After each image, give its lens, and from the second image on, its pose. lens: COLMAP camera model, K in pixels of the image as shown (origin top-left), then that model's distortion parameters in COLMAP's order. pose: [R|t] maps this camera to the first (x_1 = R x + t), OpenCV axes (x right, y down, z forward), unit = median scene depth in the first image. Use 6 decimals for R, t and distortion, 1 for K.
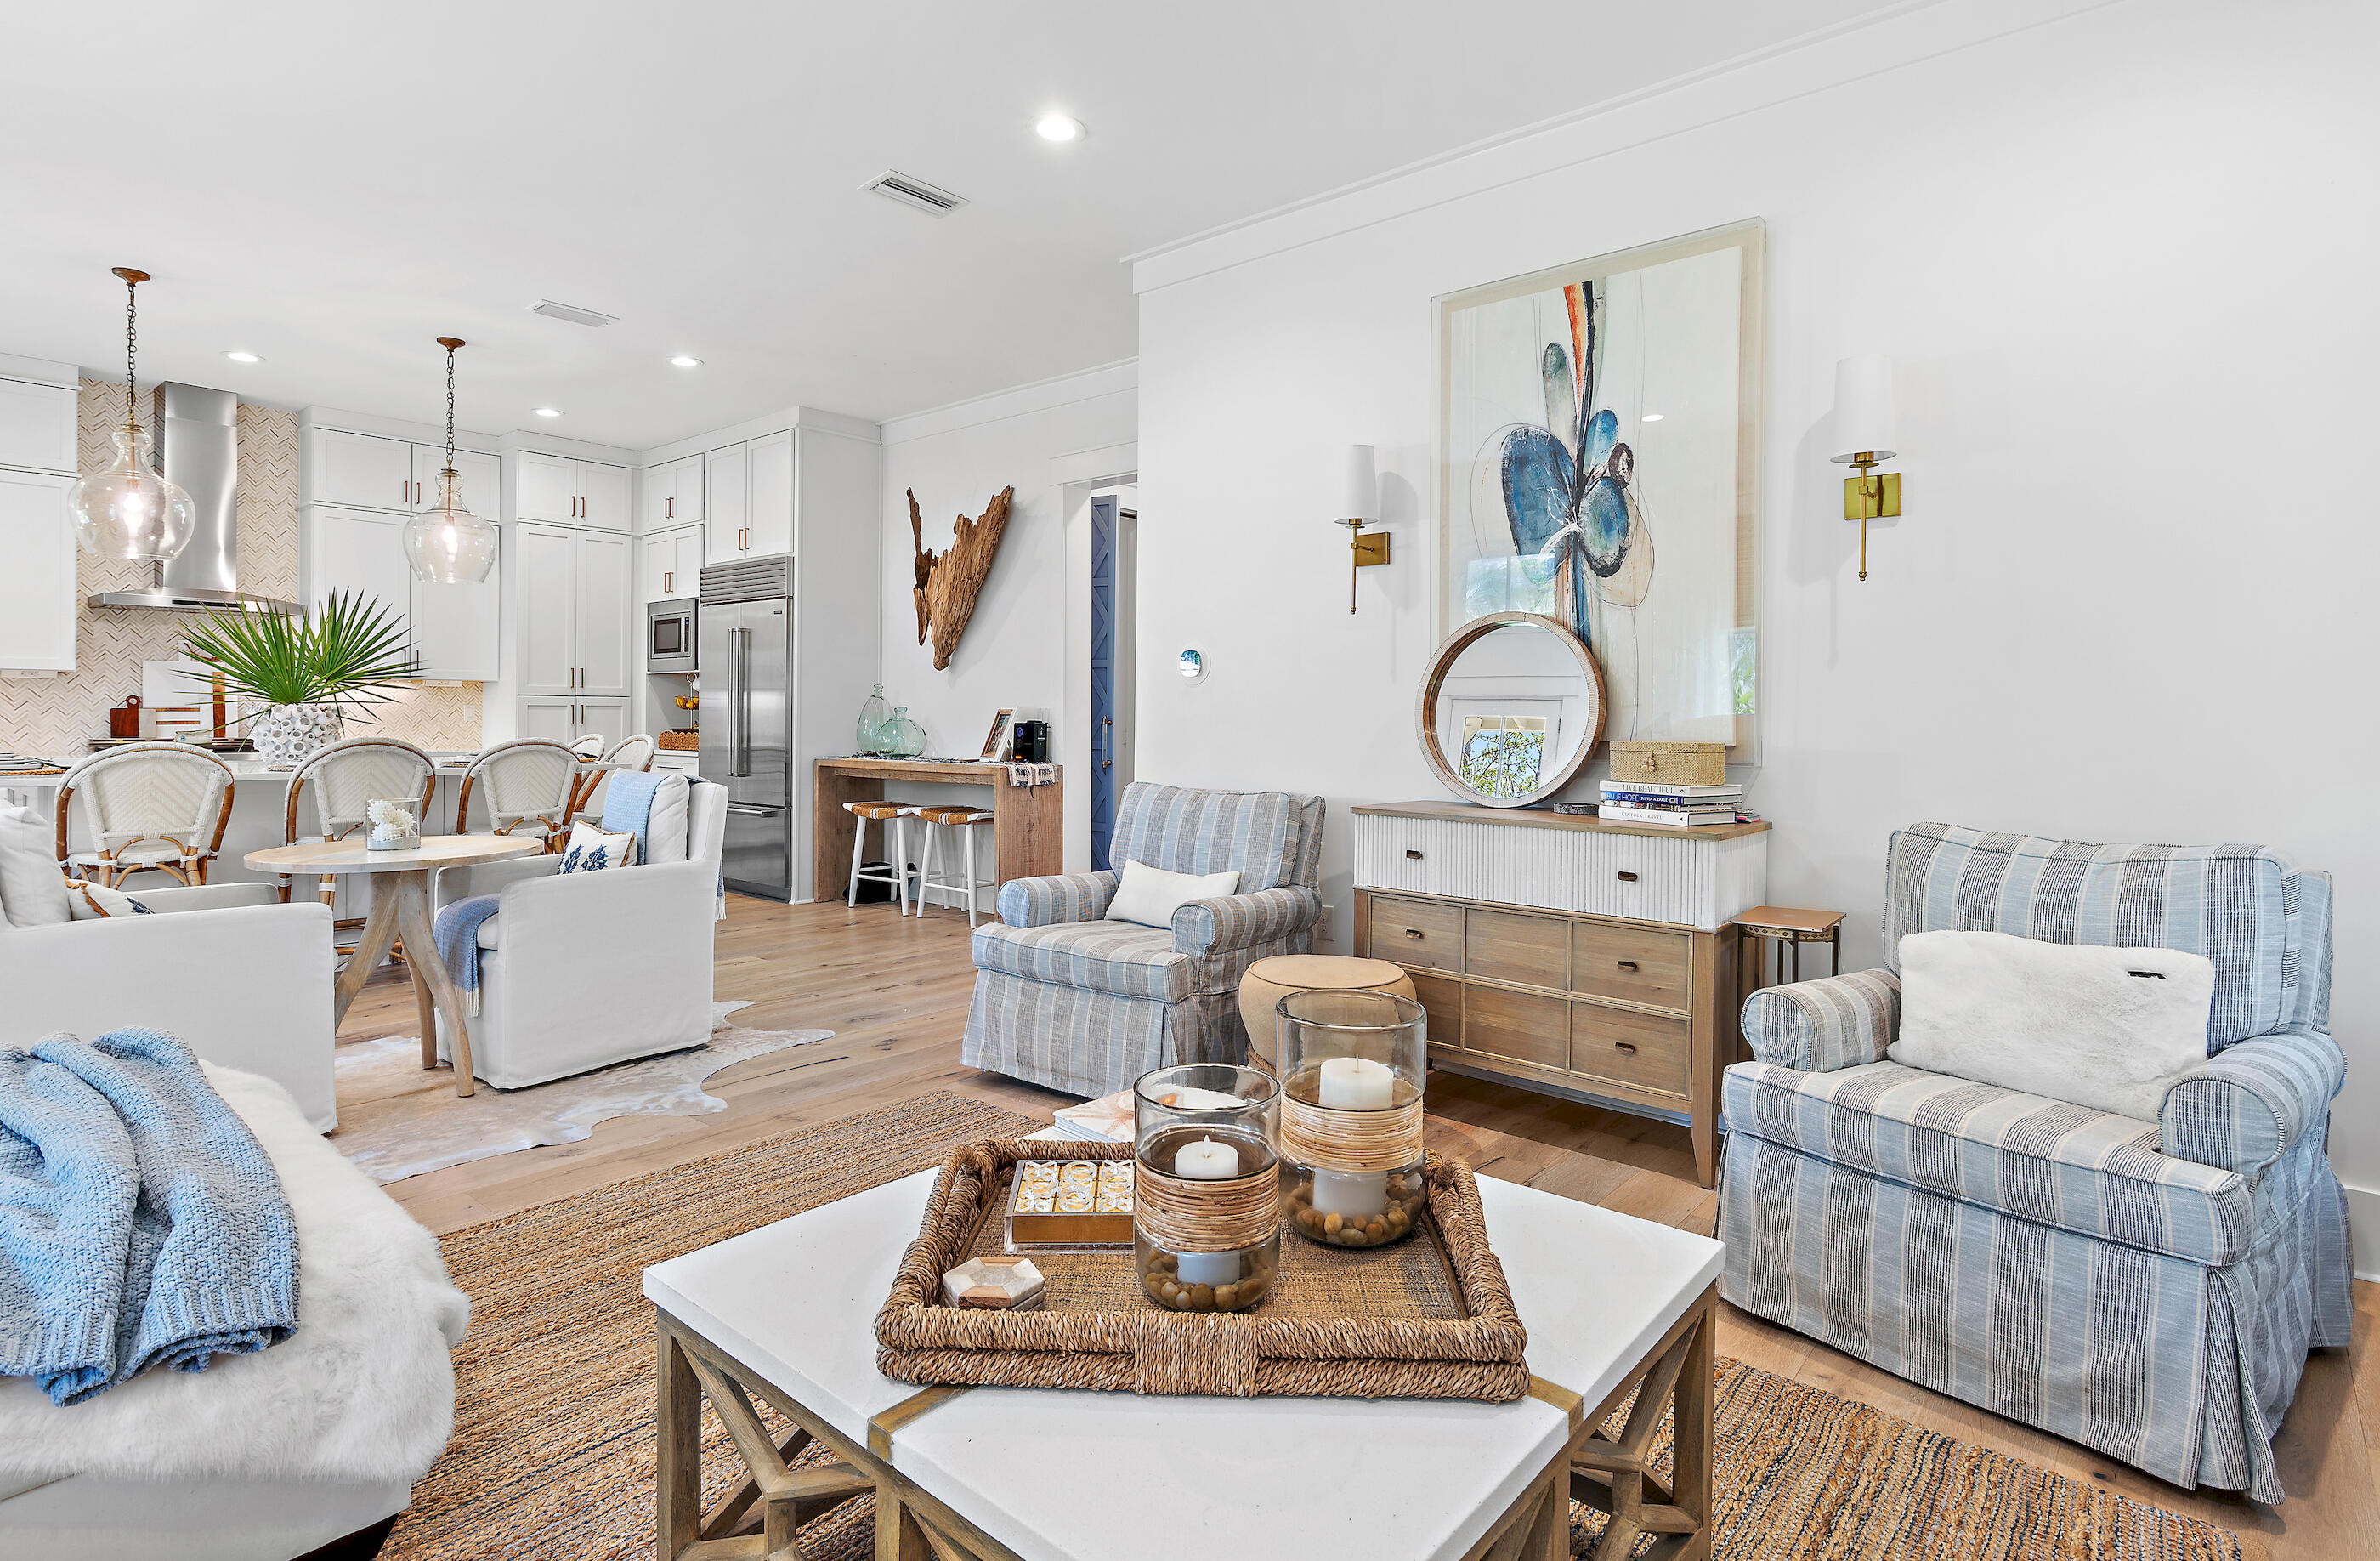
lens RADIAL K [[1183.4, 0, 1176.2], [0, 1183.4, 726.9], [0, 0, 1]] dist [-0.000302, -0.000265]
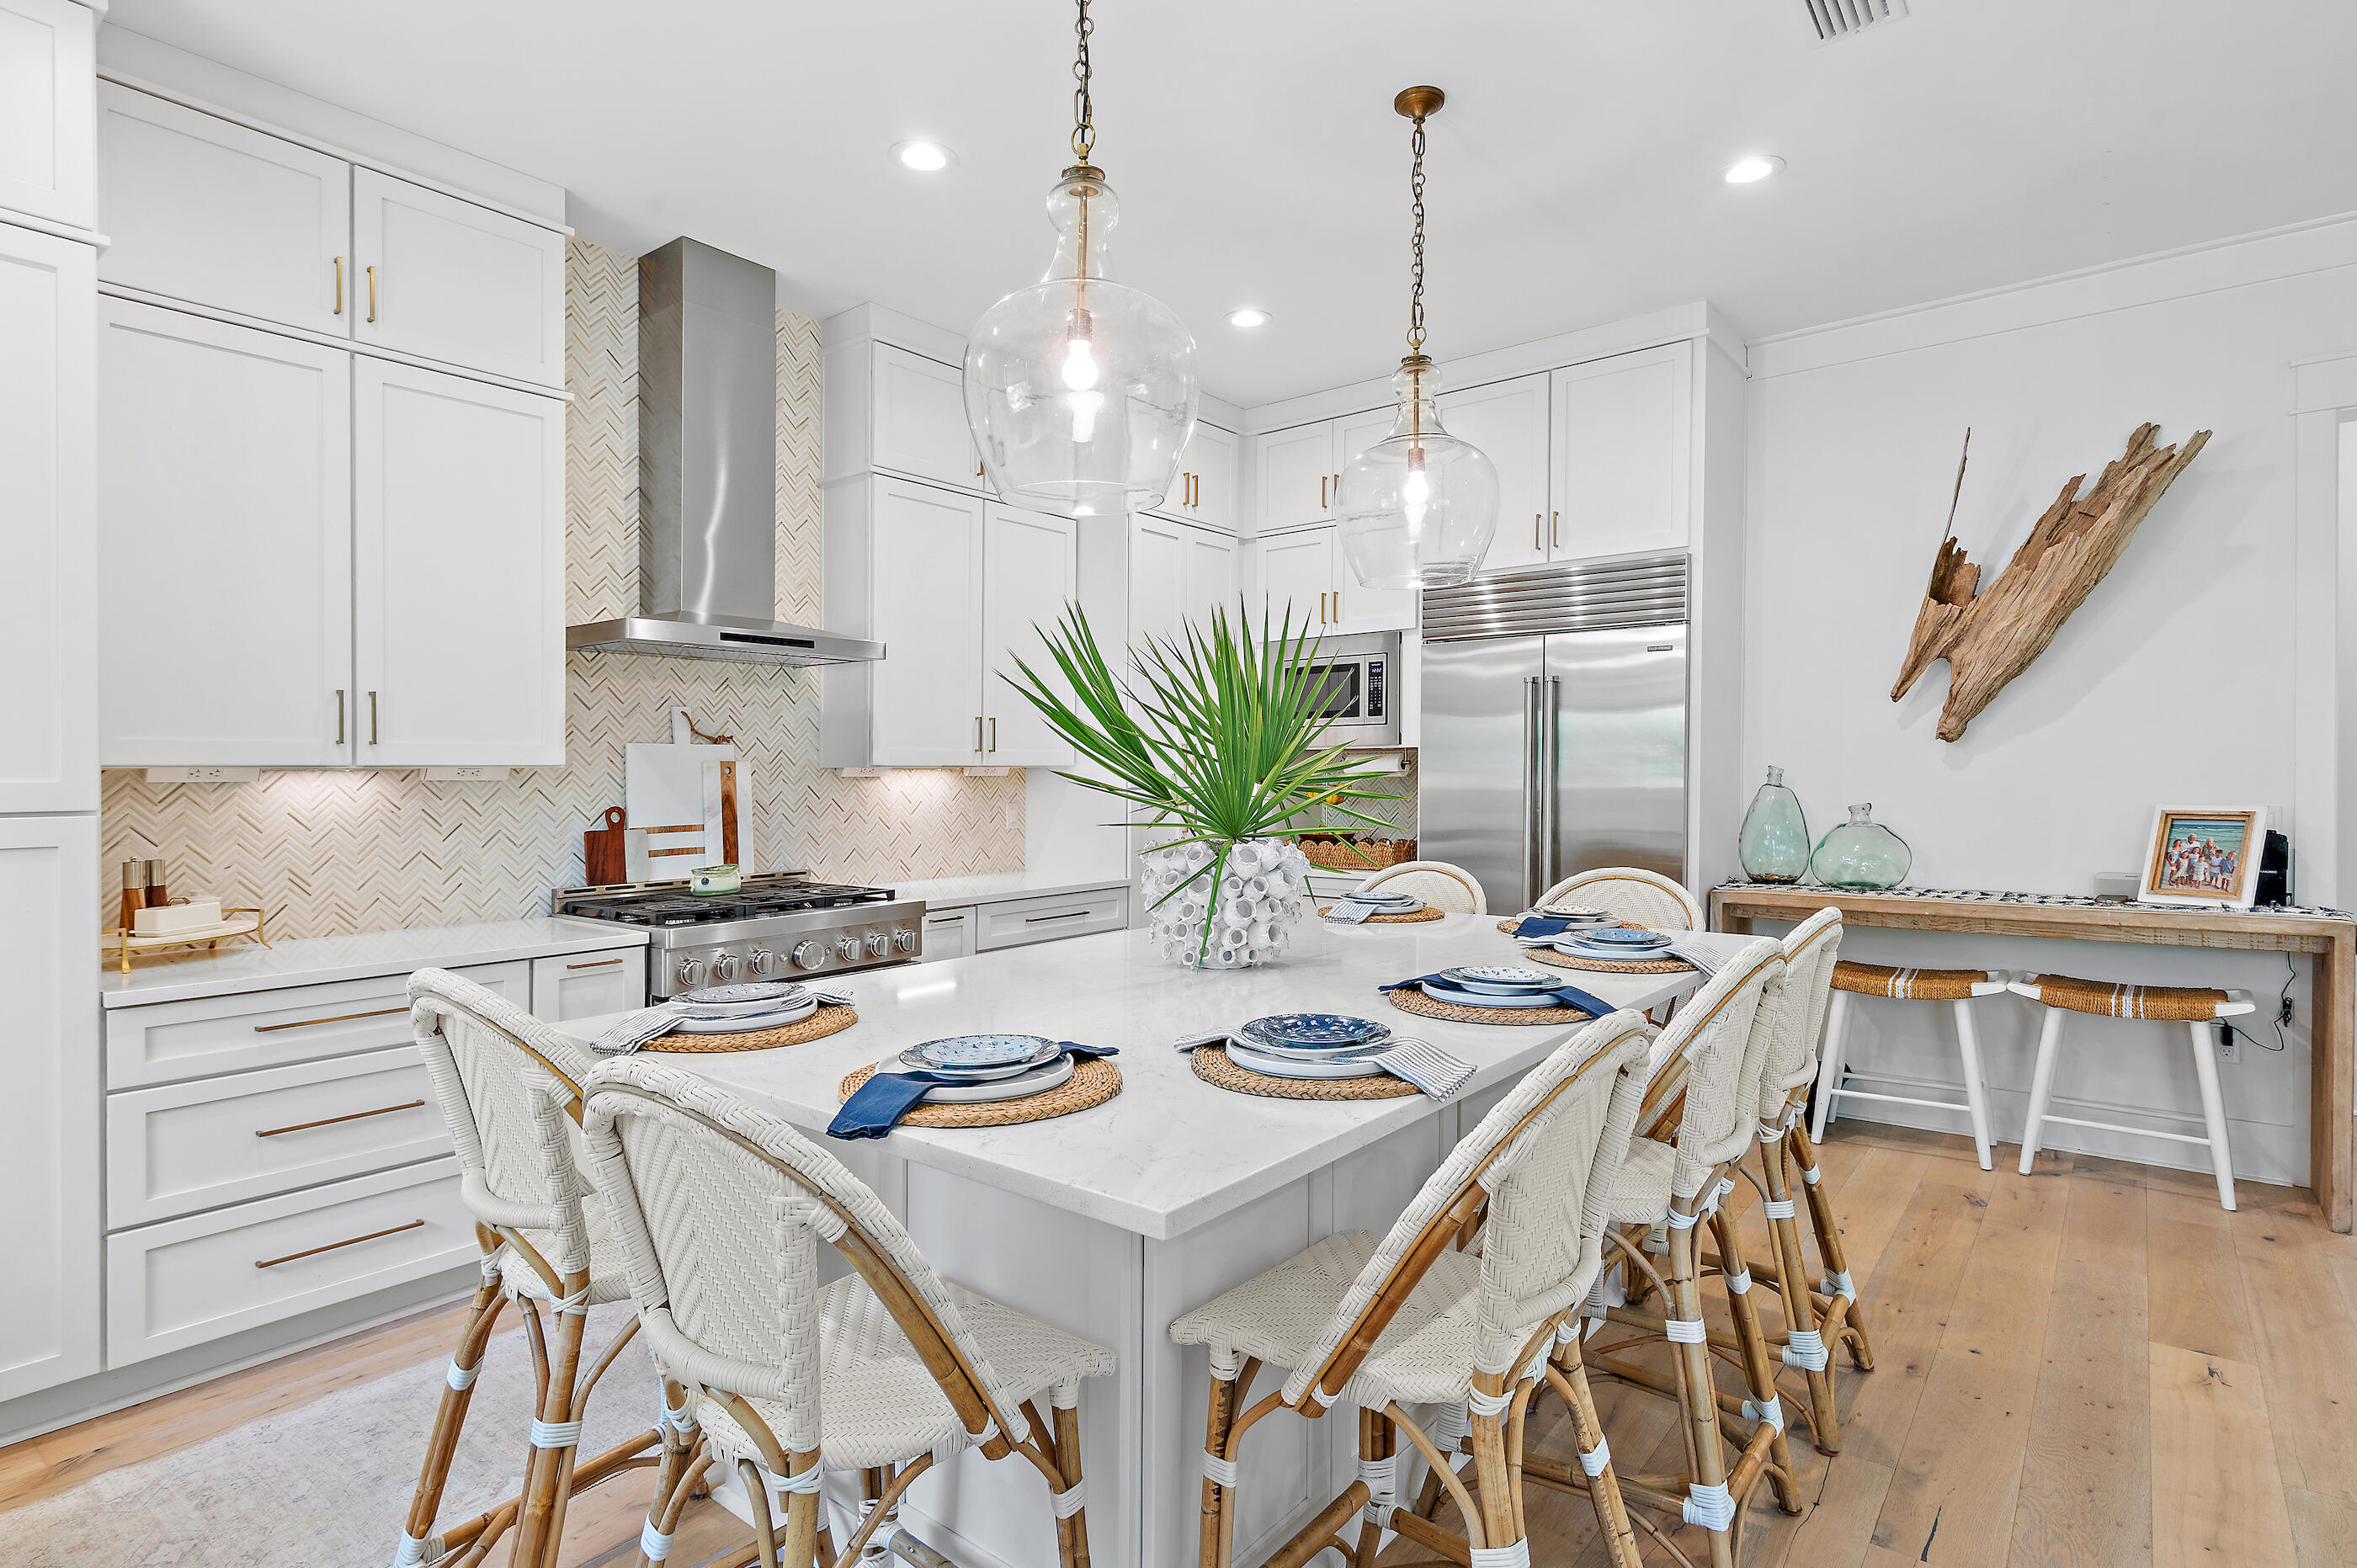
lens RADIAL K [[1164.5, 0, 1180.6], [0, 1164.5, 776.9], [0, 0, 1]] dist [0.000006, 0.001368]
pose [[0.999341, -0.013394, 0.033741, -0.632837], [0.013584, 0.999893, -0.005389, -0.033923], [-0.033665, 0.005844, 0.999416, 0.443331]]
